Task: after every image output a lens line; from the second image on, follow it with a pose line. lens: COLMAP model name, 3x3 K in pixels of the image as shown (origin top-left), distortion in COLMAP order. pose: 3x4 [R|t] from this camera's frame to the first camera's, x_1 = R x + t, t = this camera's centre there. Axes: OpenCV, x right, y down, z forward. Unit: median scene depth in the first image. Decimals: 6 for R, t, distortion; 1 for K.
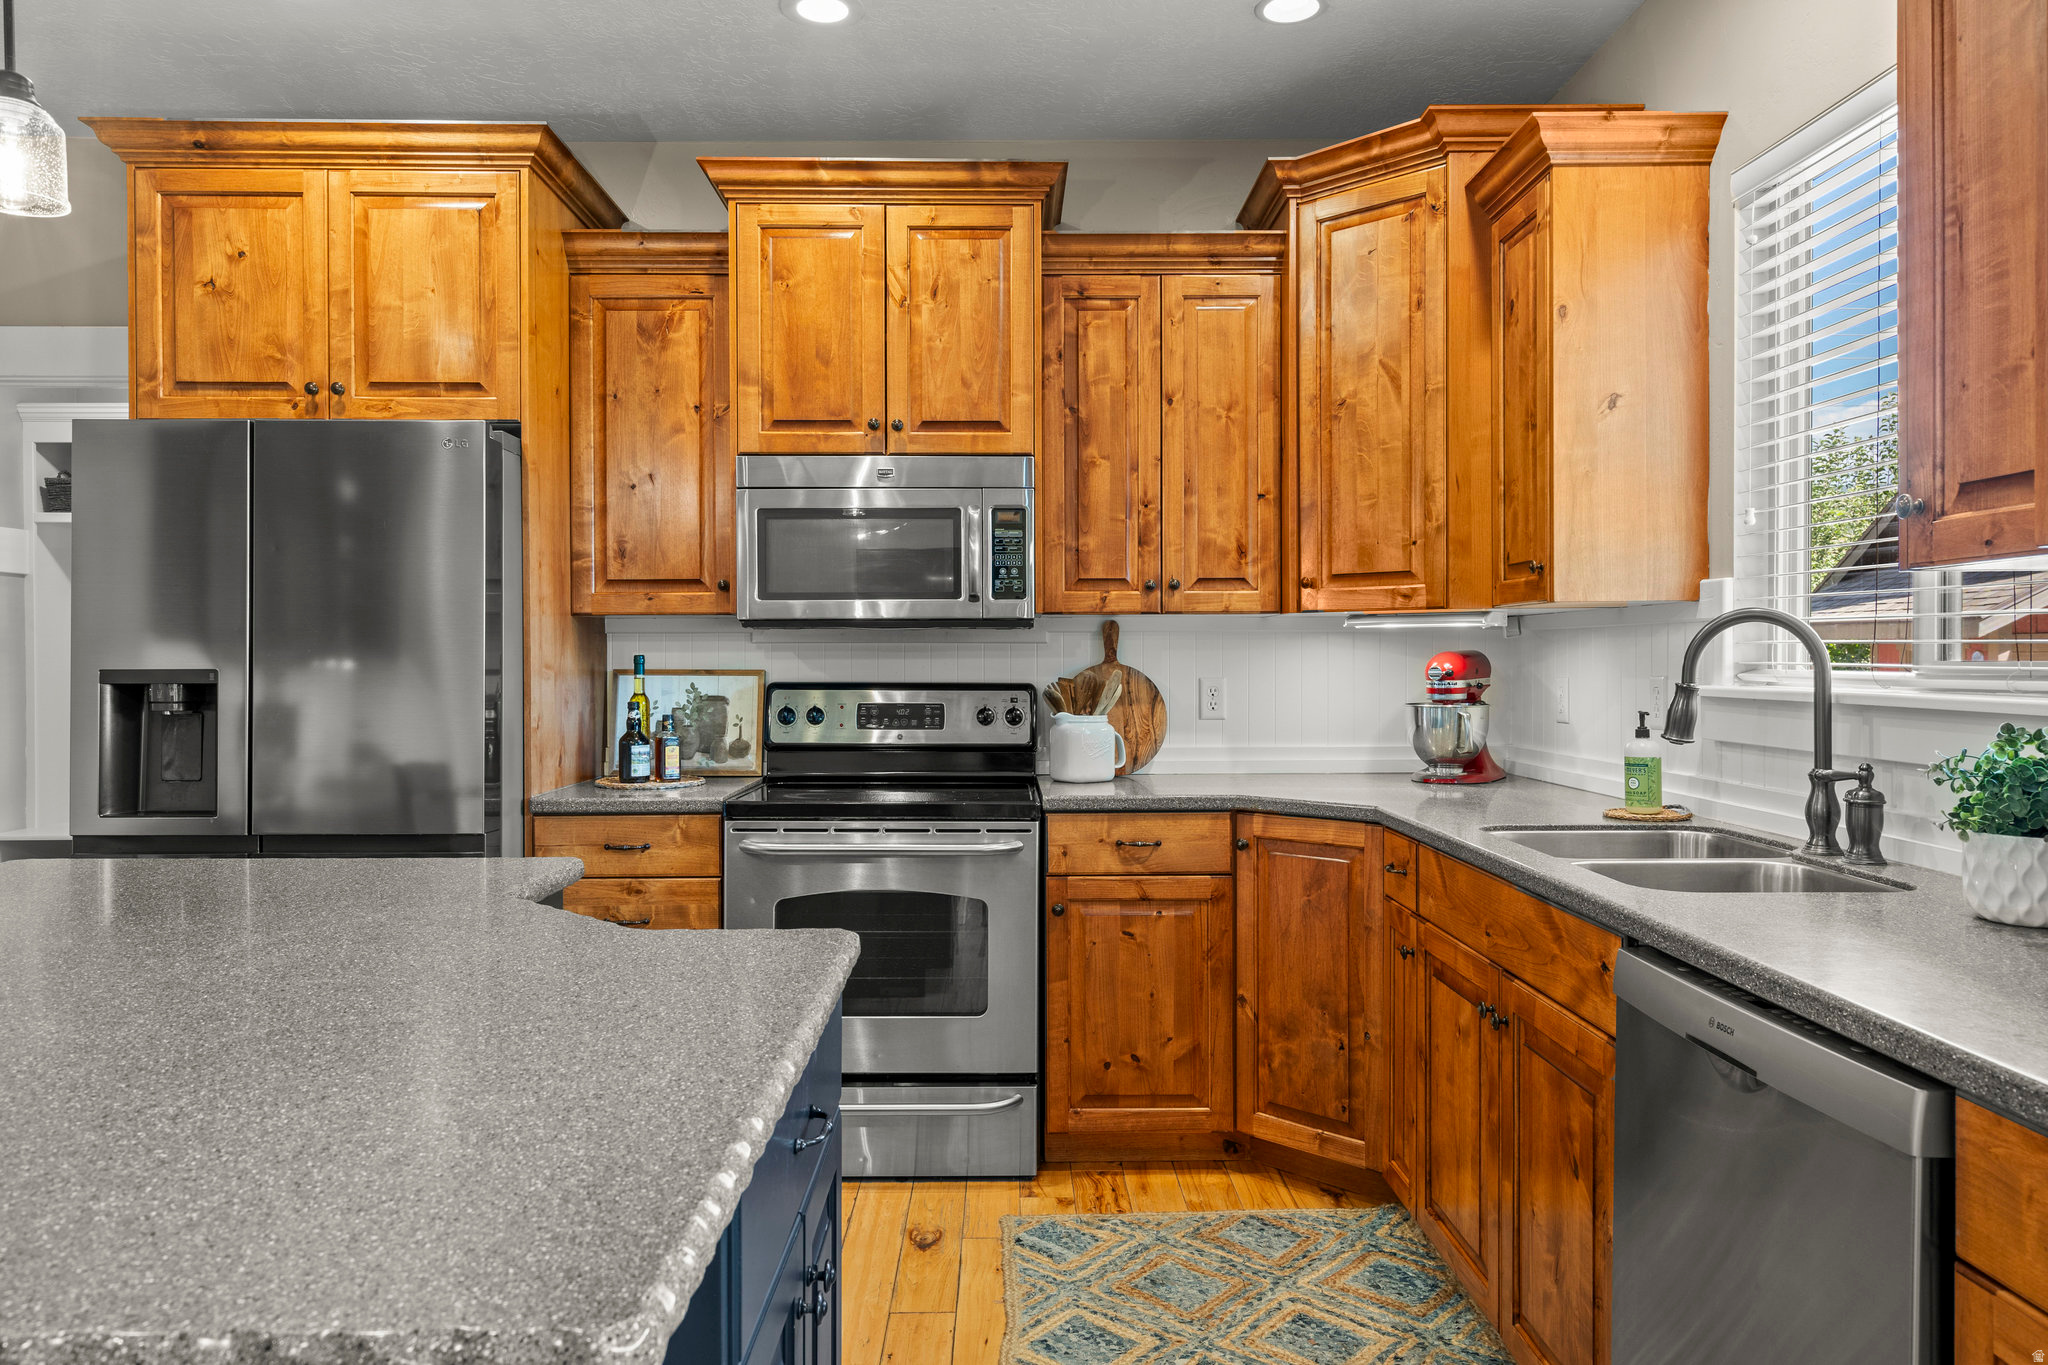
lens RADIAL K [[1345.0, 0, 1028.8], [0, 1345.0, 669.6], [0, 0, 1]] dist [0.009460, -0.000164]
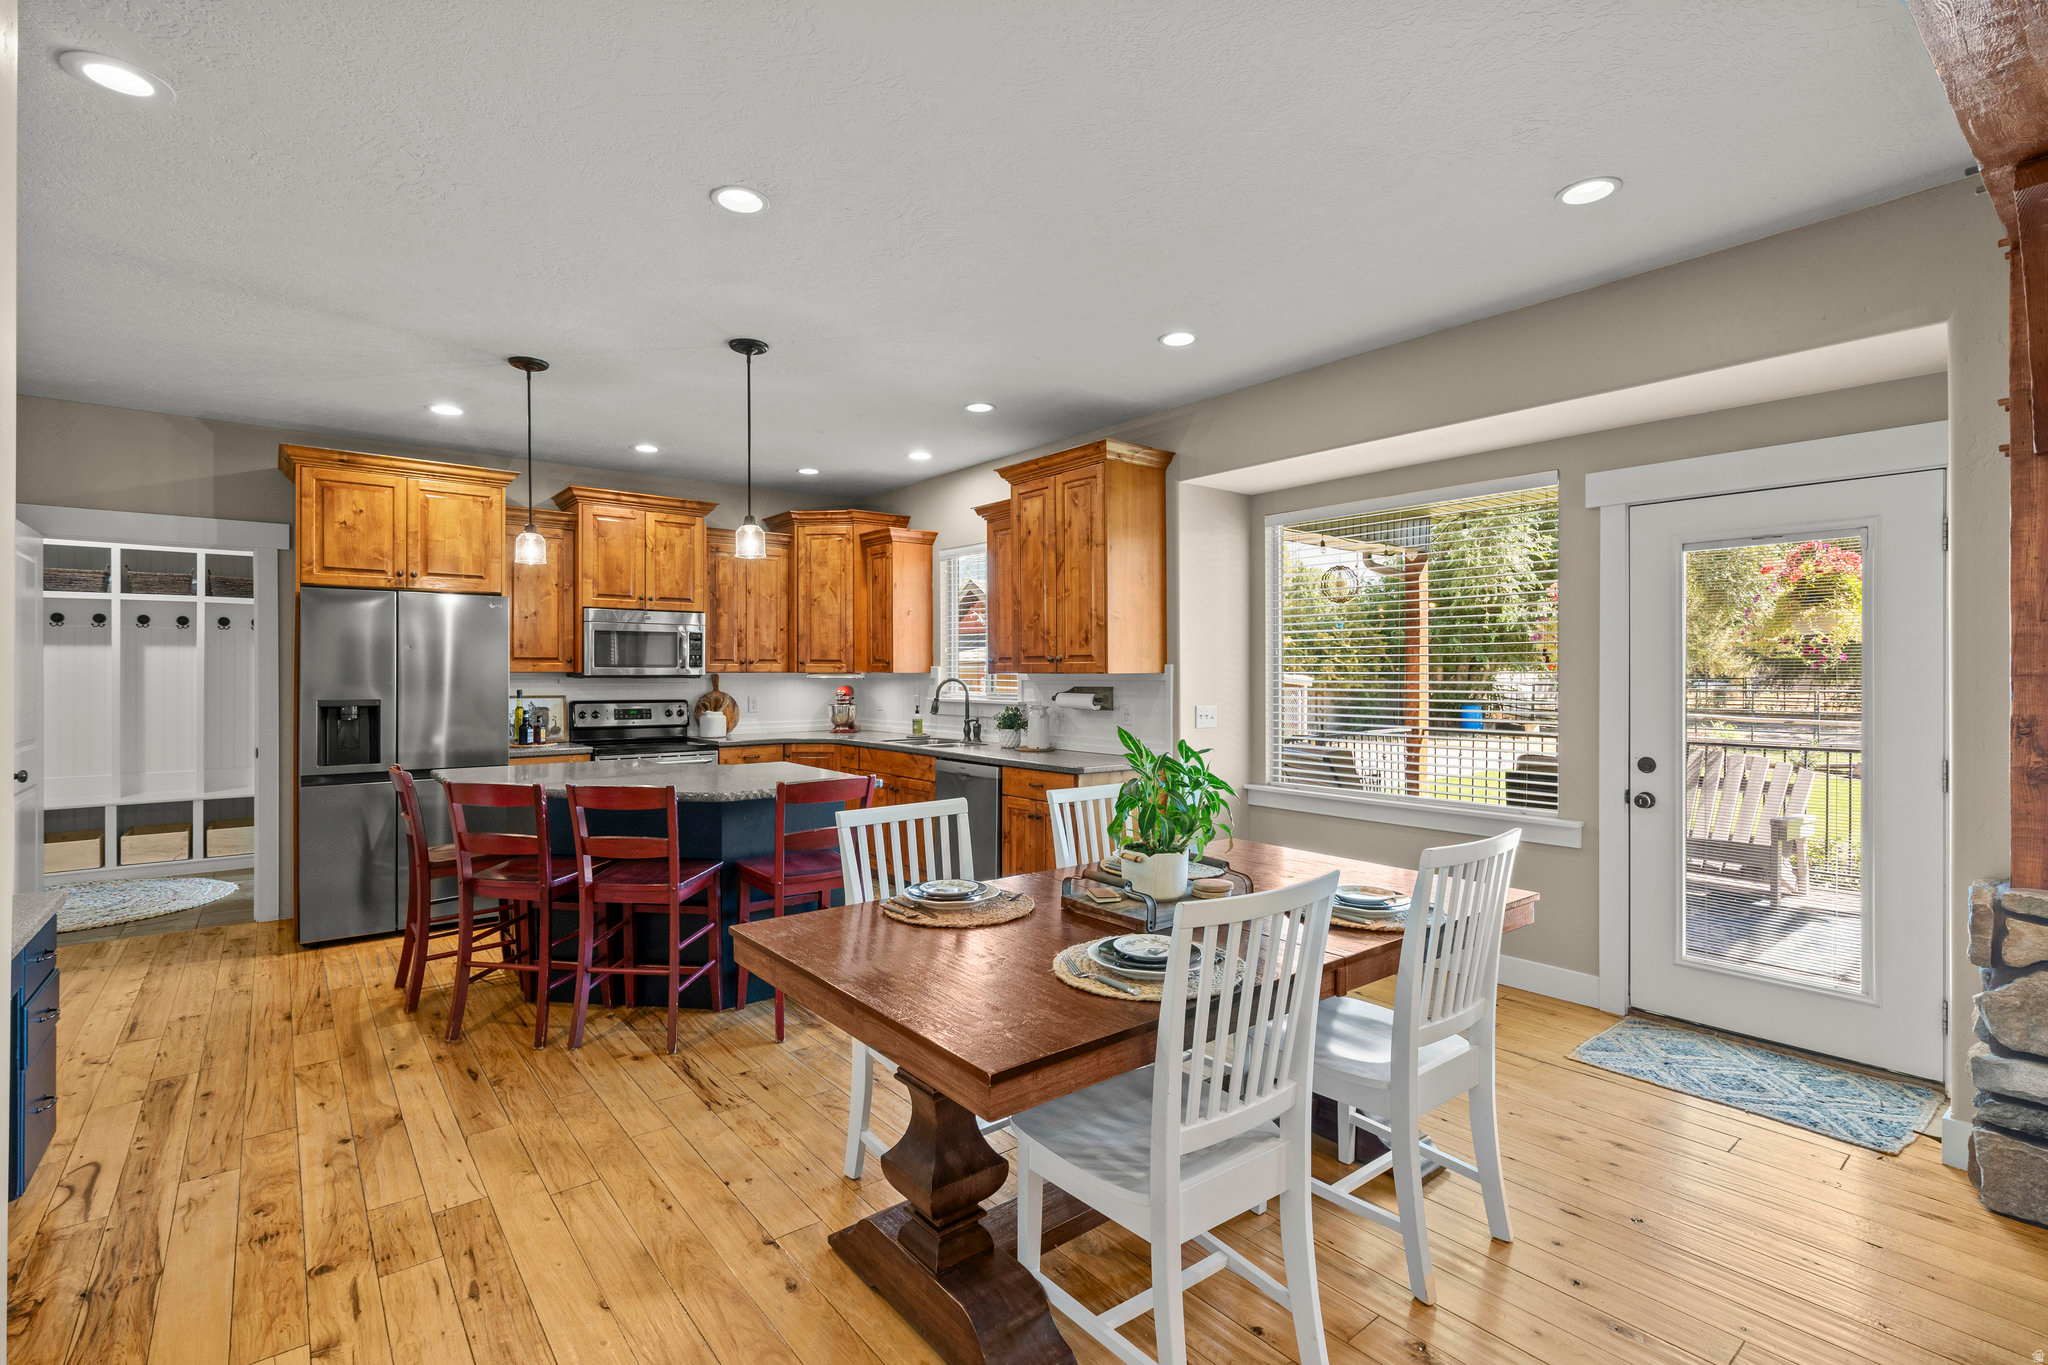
lens RADIAL K [[937.3, 0, 1021.0], [0, 937.3, 673.5], [0, 0, 1]] dist [-0.007704, 0.004051]
pose [[0.787961, 0.001655, 0.615723, -0.667056], [0.003664, 0.999966, -0.007377, -0.026614], [-0.615714, 0.008069, 0.787928, -0.858692]]
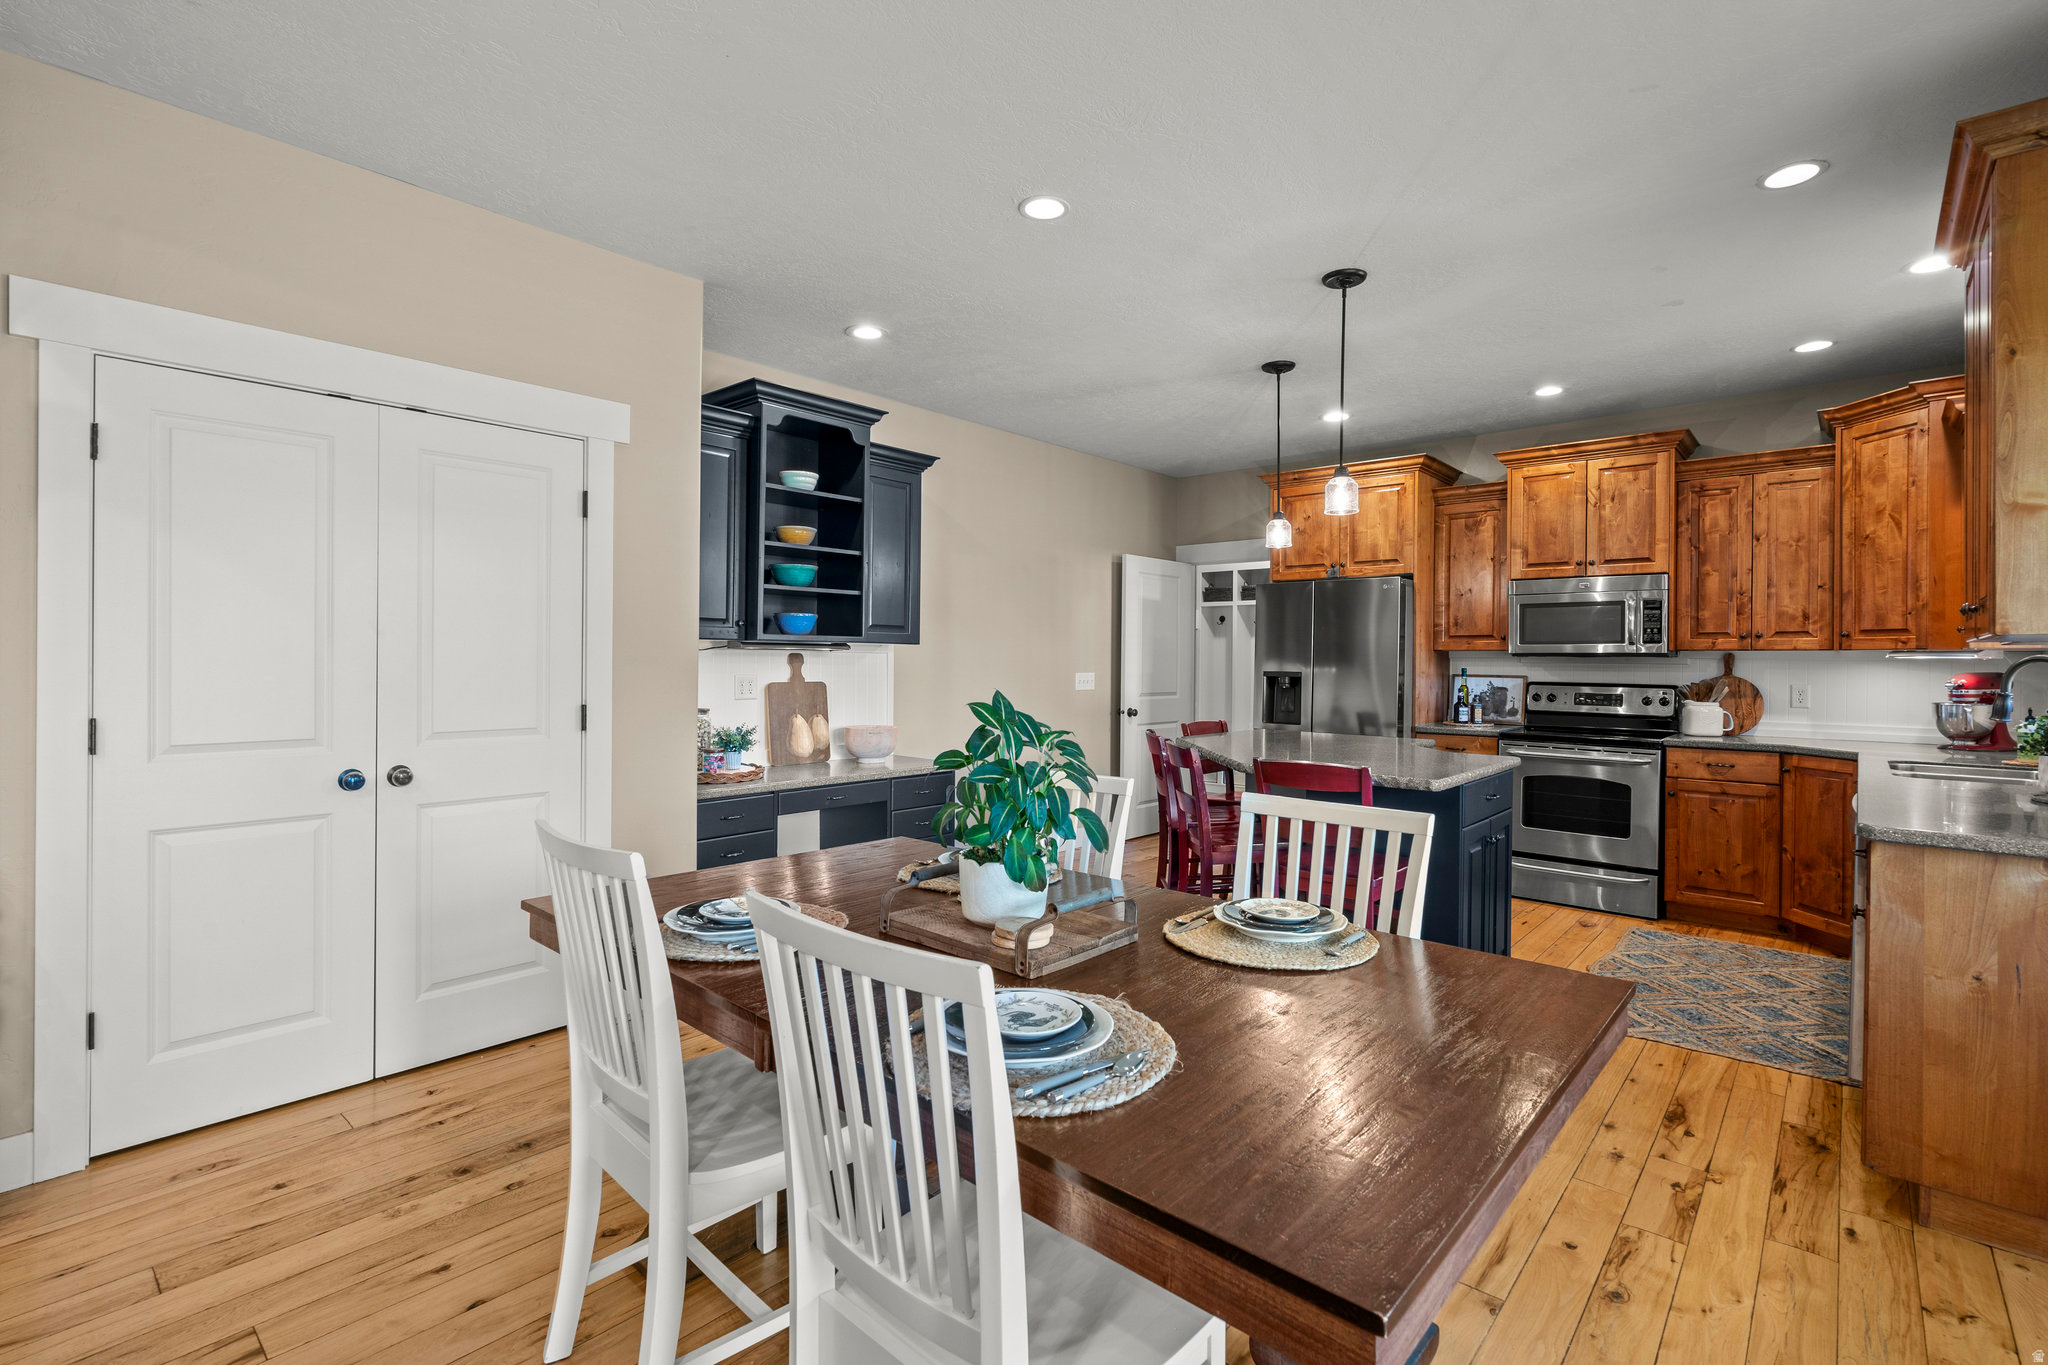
lens RADIAL K [[937.3, 0, 1021.4], [0, 937.3, 663.7], [0, 0, 1]] dist [-0.007704, 0.004051]
pose [[0.734351, 0.010905, -0.678683, 0.260394], [-0.015515, 0.999879, -0.000722, -0.006189], [0.678593, 0.011060, 0.734431, -0.742374]]
